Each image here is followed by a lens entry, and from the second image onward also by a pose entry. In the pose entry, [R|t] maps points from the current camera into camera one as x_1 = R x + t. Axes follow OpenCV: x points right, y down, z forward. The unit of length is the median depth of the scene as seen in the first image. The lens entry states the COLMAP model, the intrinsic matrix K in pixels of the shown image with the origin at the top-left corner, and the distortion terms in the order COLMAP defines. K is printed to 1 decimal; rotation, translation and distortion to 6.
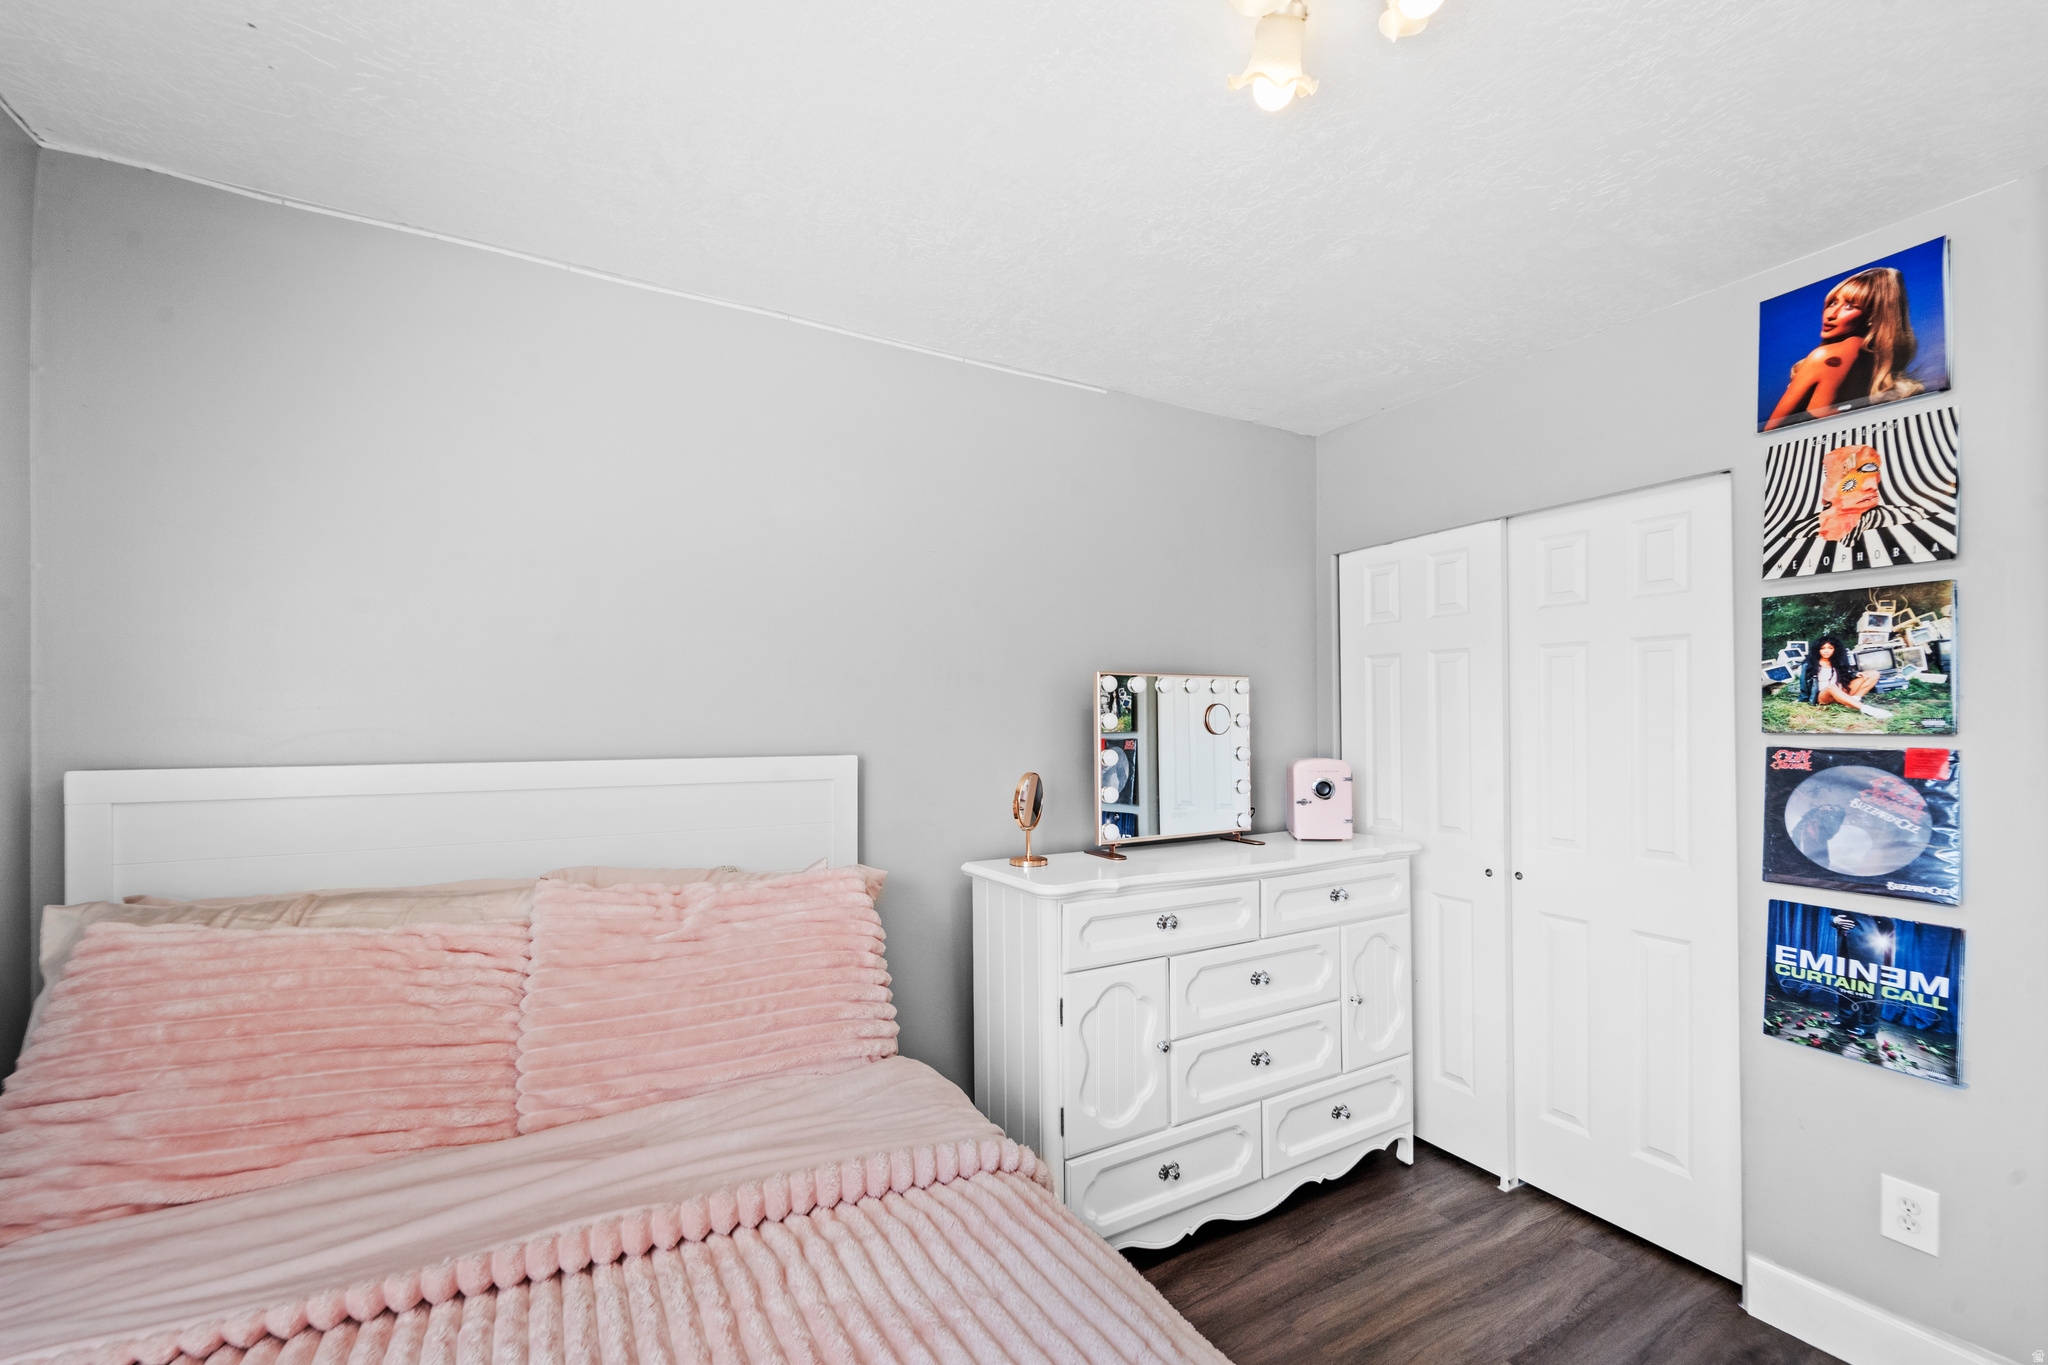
lens RADIAL K [[838.6, 0, 1021.6], [0, 838.6, 690.6], [0, 0, 1]] dist [-0.001047, -0.000279]
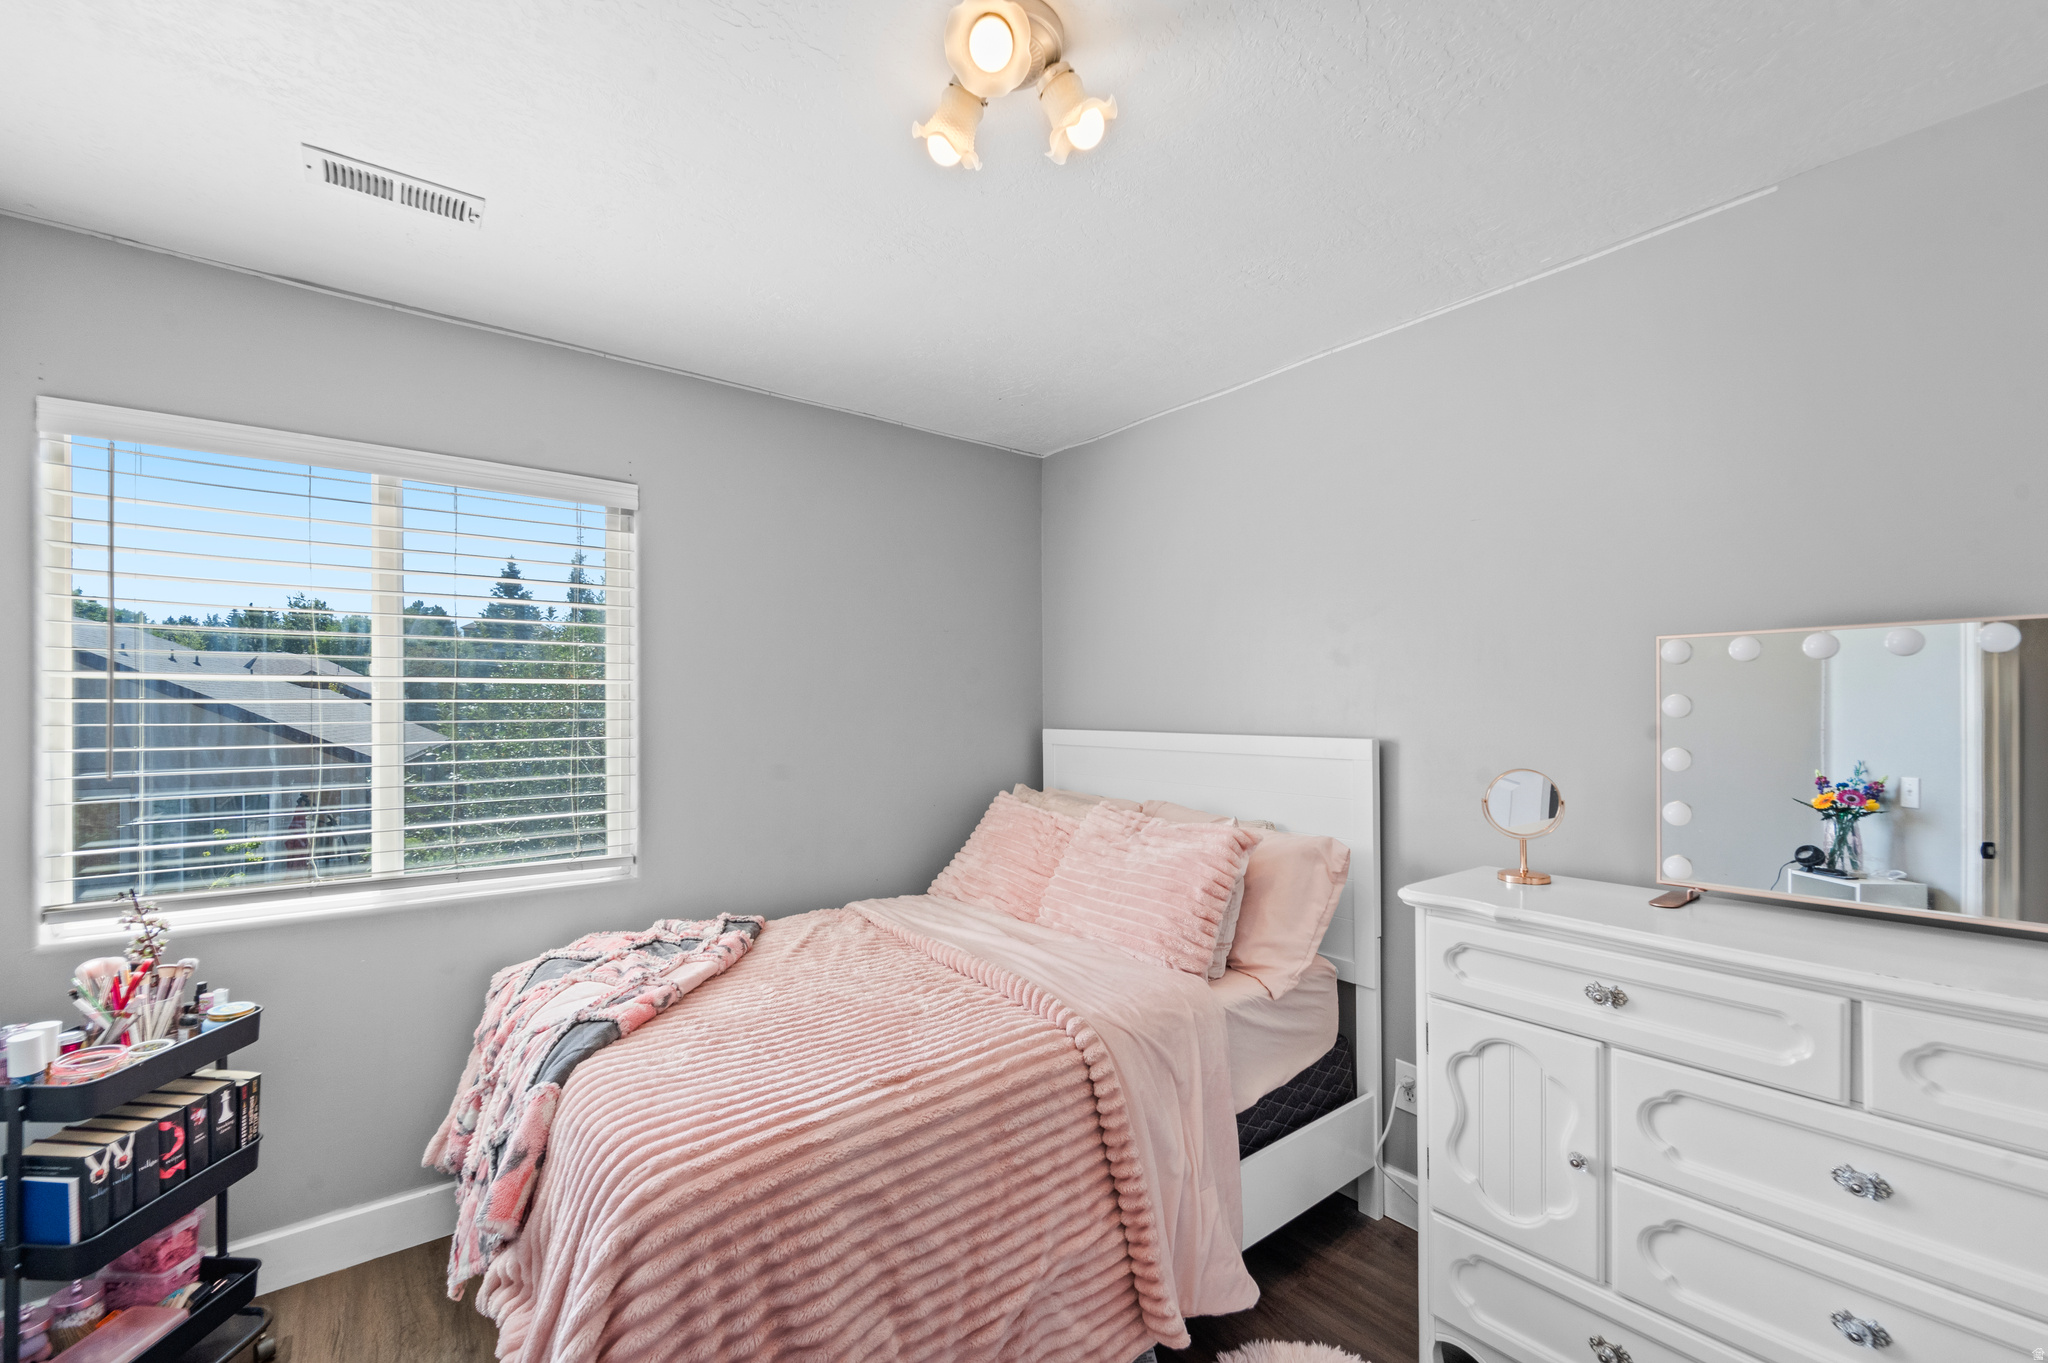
lens RADIAL K [[838.6, 0, 1021.6], [0, 838.6, 689.6], [0, 0, 1]] dist [-0.001047, -0.000279]
pose [[0.174656, -0.016593, -0.984490, 0.790636], [0.032392, 0.999414, -0.011098, 0.015657], [0.984097, -0.029951, 0.175091, 0.416989]]
